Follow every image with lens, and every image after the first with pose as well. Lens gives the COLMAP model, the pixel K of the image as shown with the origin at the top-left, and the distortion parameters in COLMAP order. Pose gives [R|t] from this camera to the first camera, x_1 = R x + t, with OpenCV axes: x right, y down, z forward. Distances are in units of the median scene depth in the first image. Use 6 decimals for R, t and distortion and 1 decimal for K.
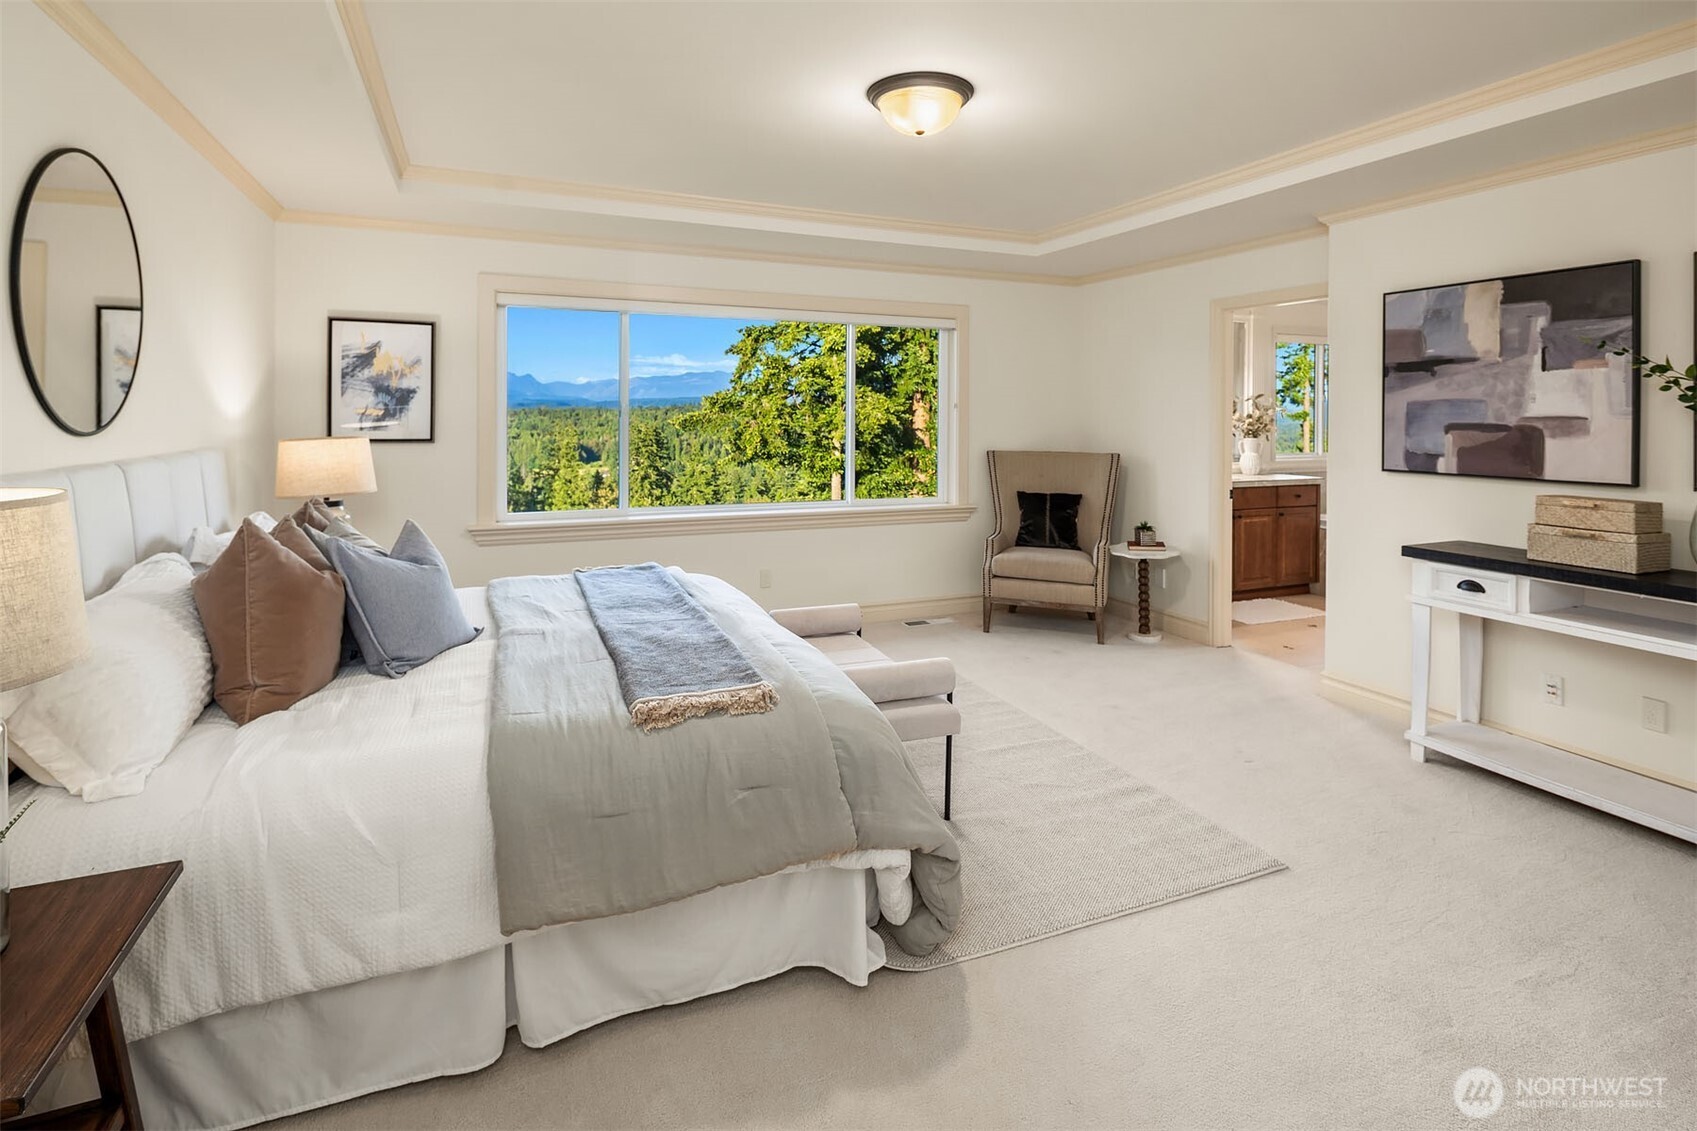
lens RADIAL K [[837.5, 0, 837.6], [0, 837.5, 422.2], [0, 0, 1]] dist [0.003061, 0.000362]
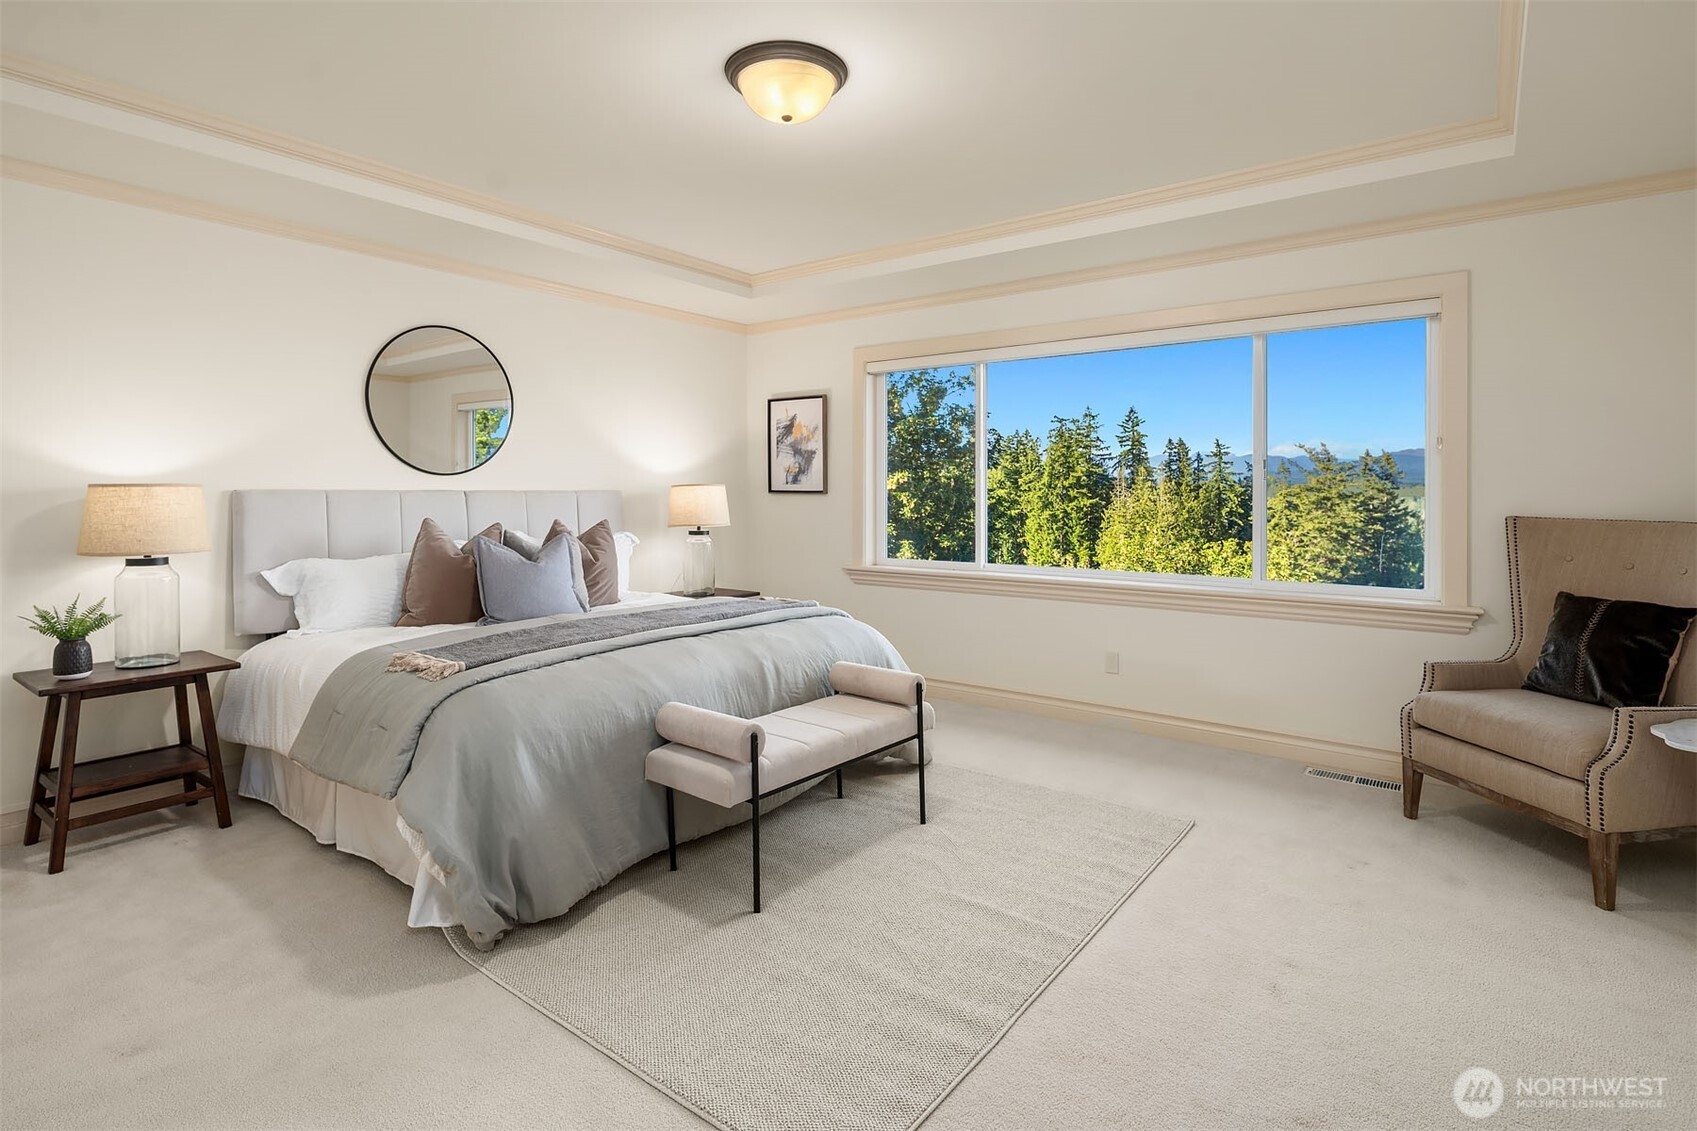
lens RADIAL K [[846.1, 0, 834.2], [0, 846.1, 490.2], [0, 0, 1]] dist [0.000837, 0.000090]
pose [[0.489300, -0.006205, -0.872093, 0.257472], [-0.006395, 0.999922, -0.010703, 0.013916], [0.872092, 0.010814, 0.489222, 0.177571]]
